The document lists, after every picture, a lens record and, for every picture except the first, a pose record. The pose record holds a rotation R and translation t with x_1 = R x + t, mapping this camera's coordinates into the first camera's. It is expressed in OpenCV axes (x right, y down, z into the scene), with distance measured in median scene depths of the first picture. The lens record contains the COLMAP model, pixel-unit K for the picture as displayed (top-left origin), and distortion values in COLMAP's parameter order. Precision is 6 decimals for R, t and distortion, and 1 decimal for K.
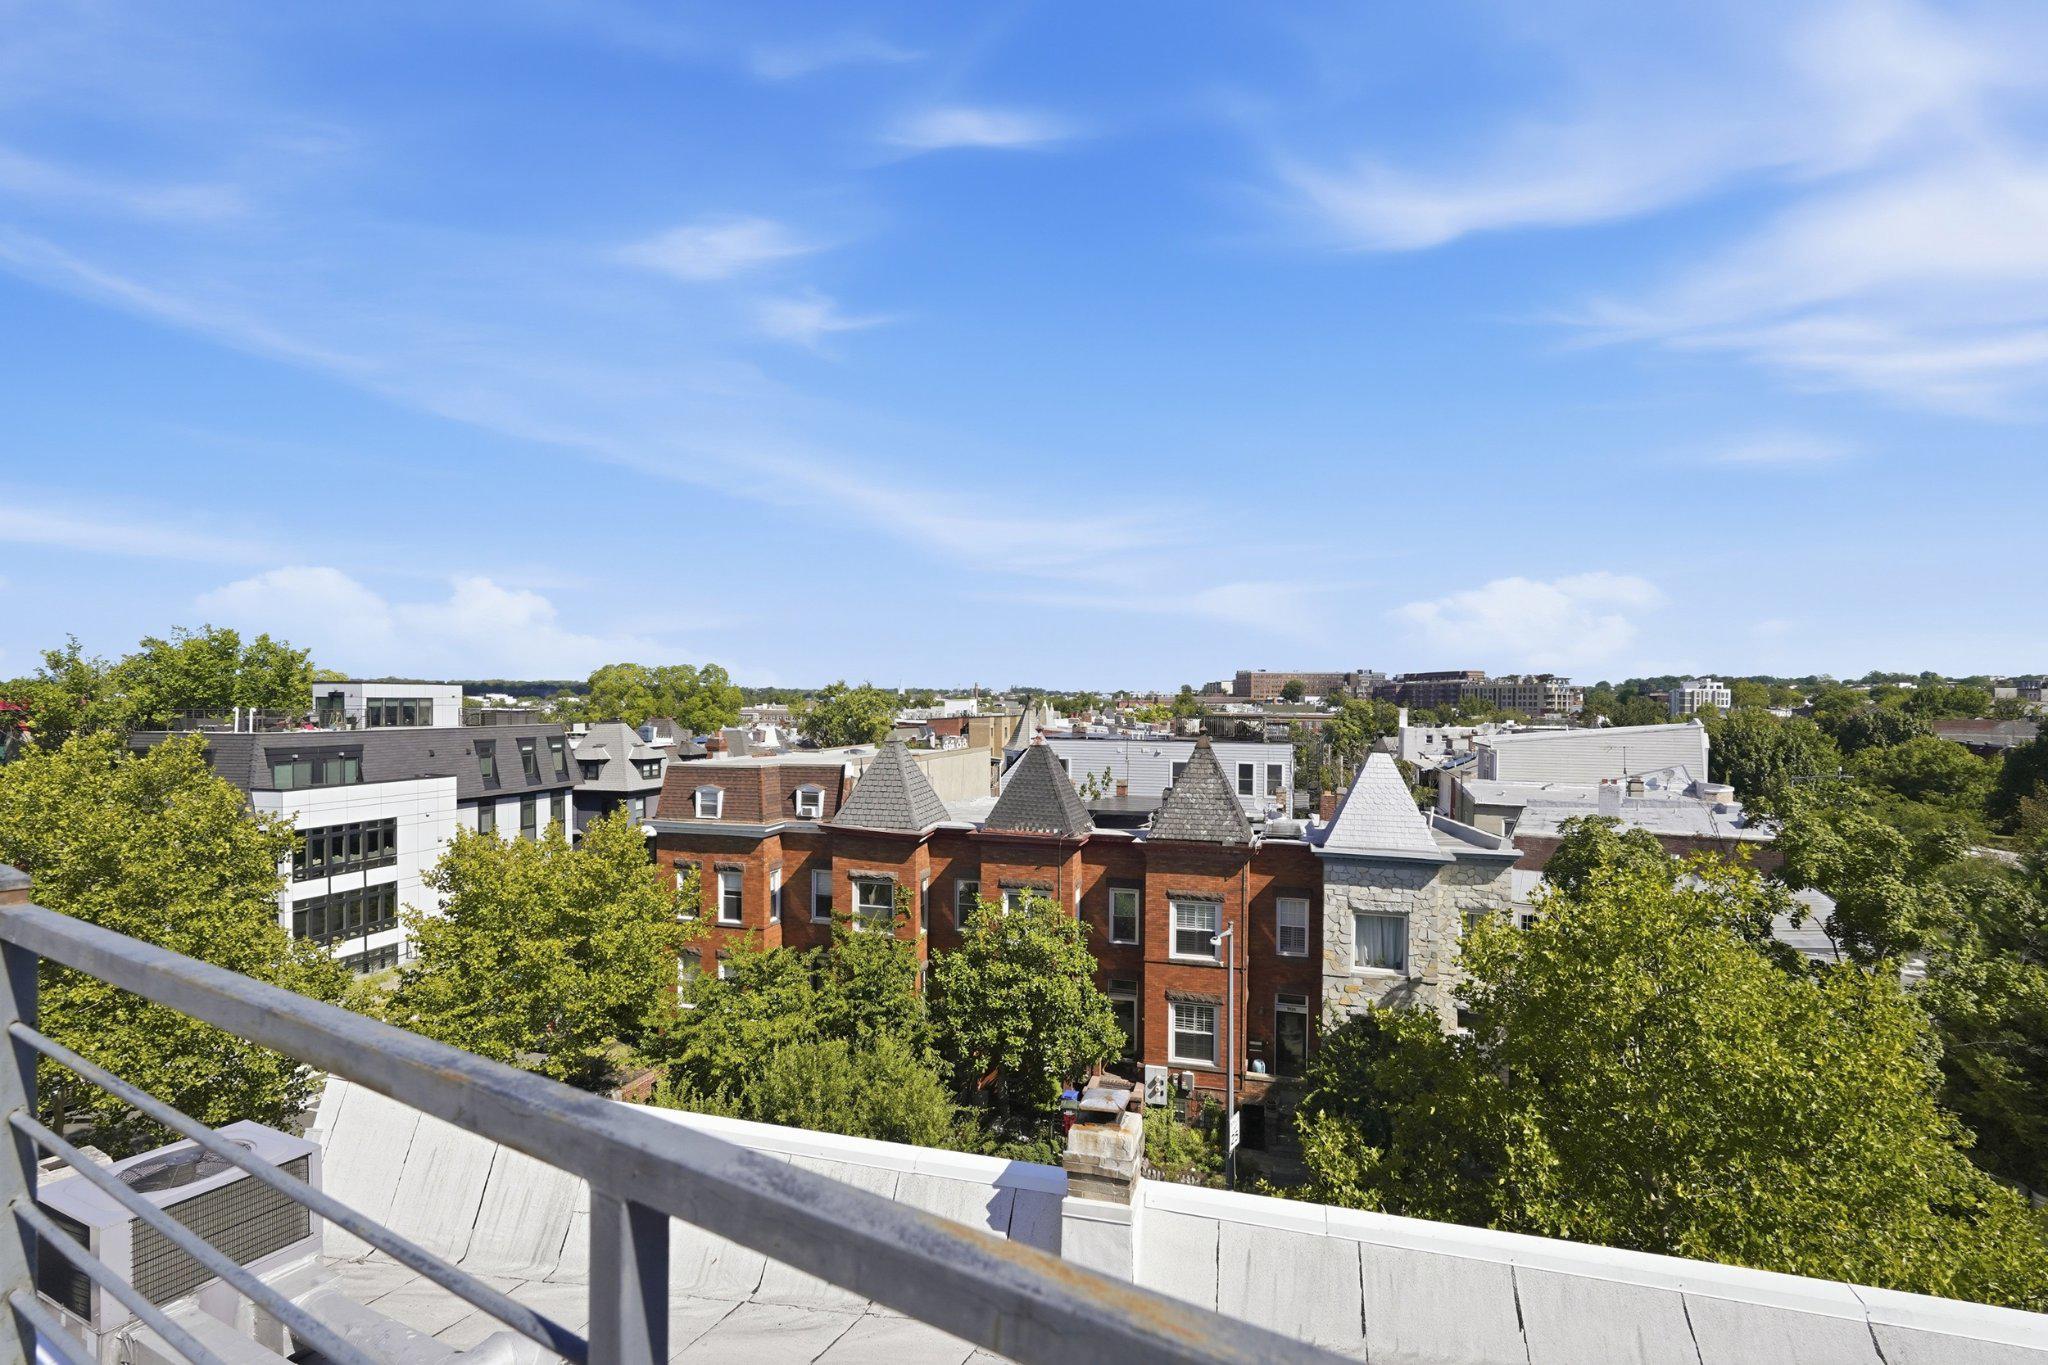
lens RADIAL K [[924.0, 0, 1024.0], [0, 924.0, 682.5], [0, 0, 1]] dist [-0.000594, -0.000081]
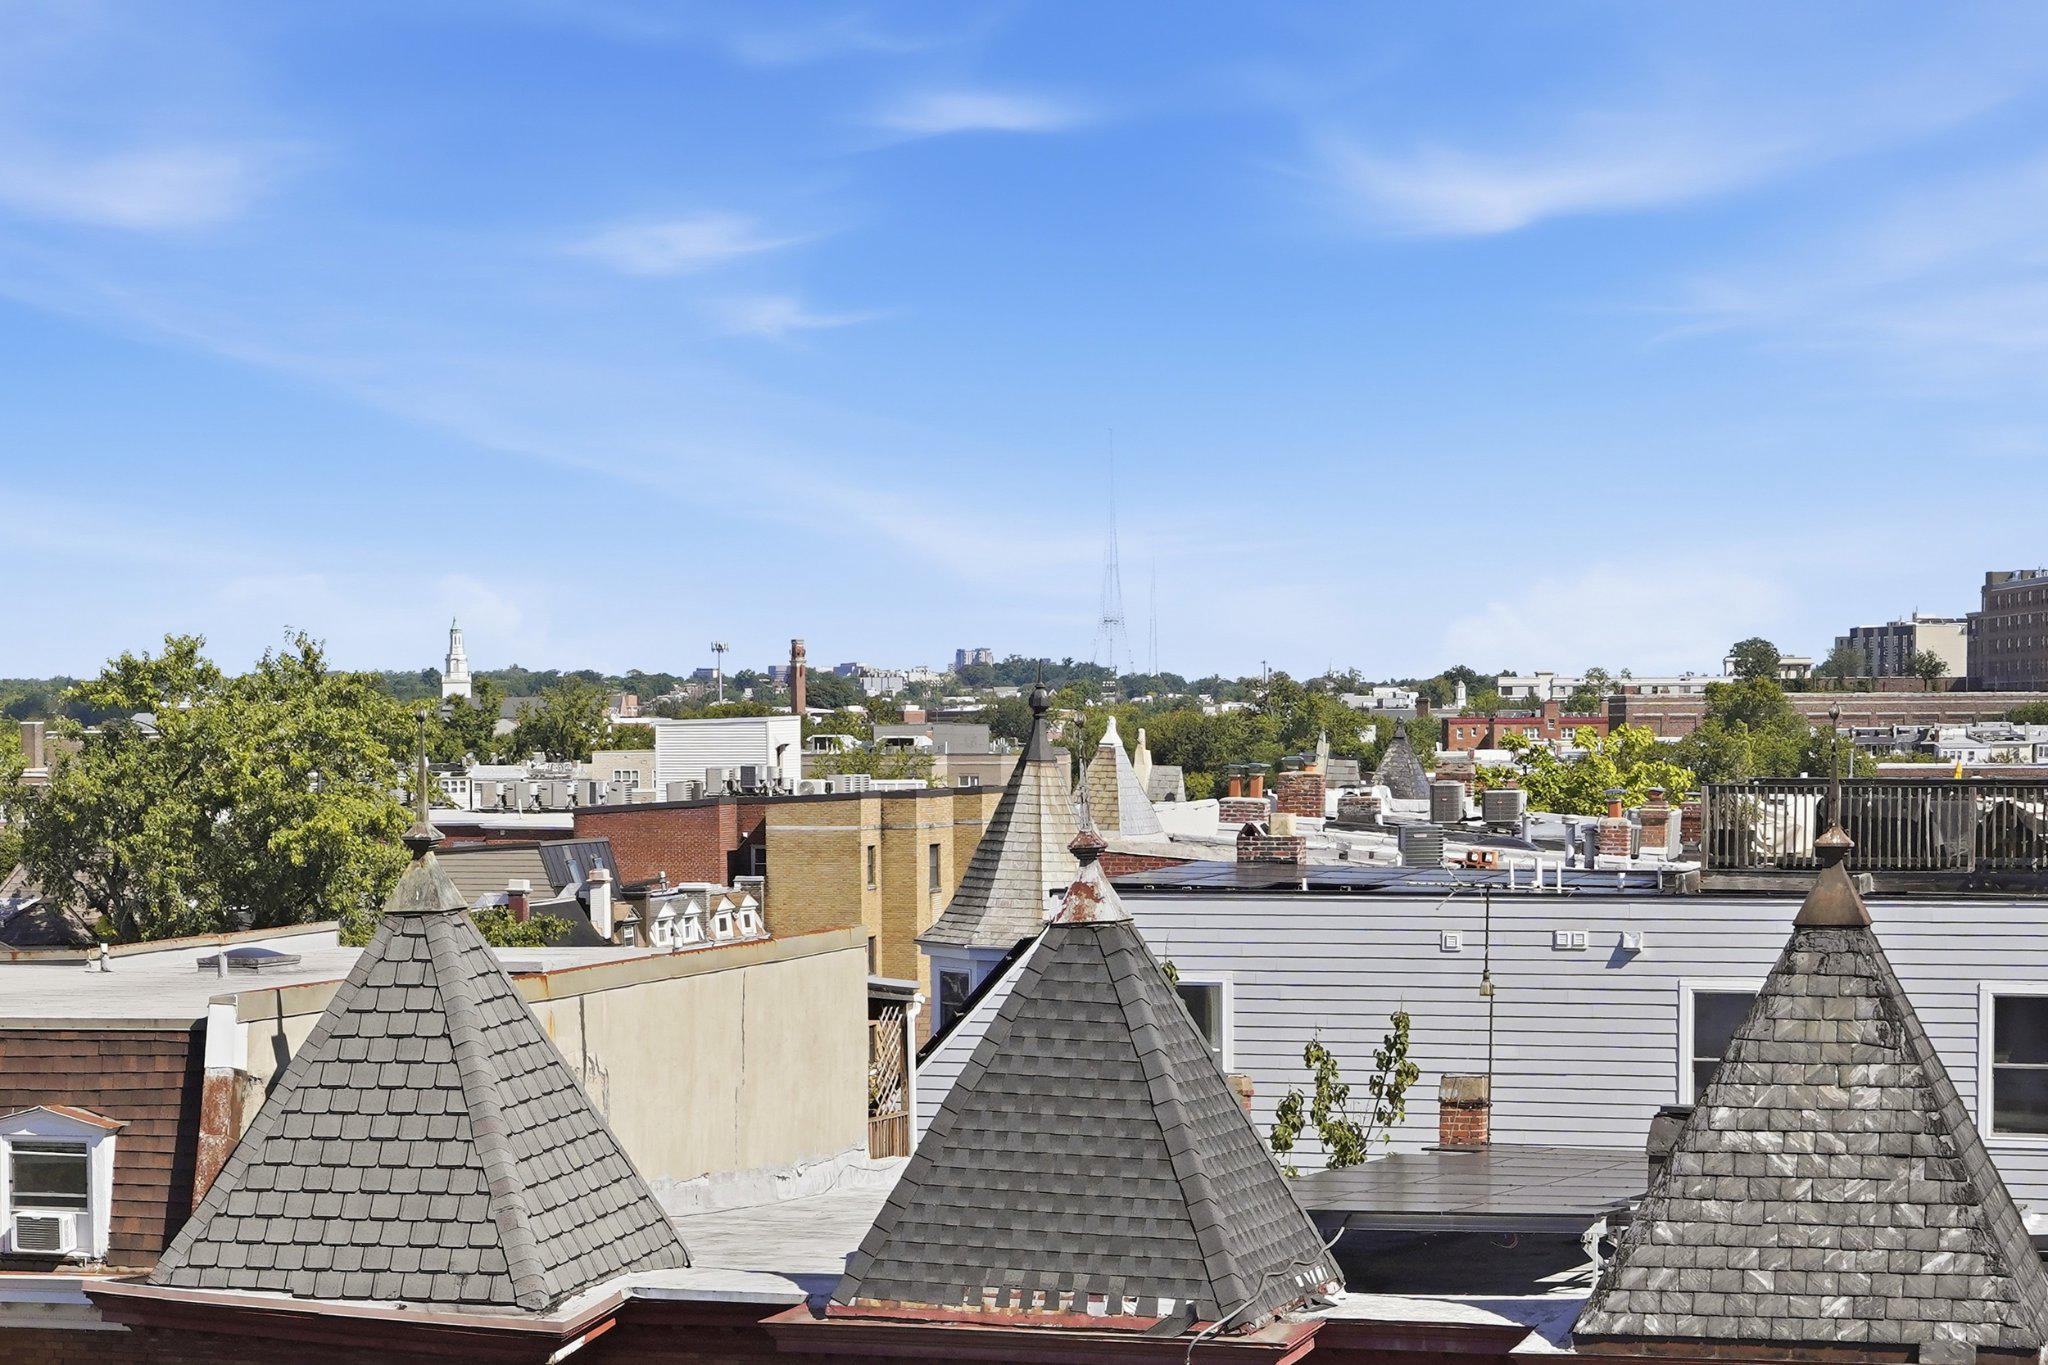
lens RADIAL K [[2082.0, 0, 1024.0], [0, 2082.0, 682.5], [0, 0, 1]] dist [-0.076075, -0.006349]
pose [[0.999854, -0.010515, 0.013490, -0.004670], [0.010650, 0.999893, -0.009994, 0.015650], [-0.013383, 0.010136, 0.999859, 0.506817]]
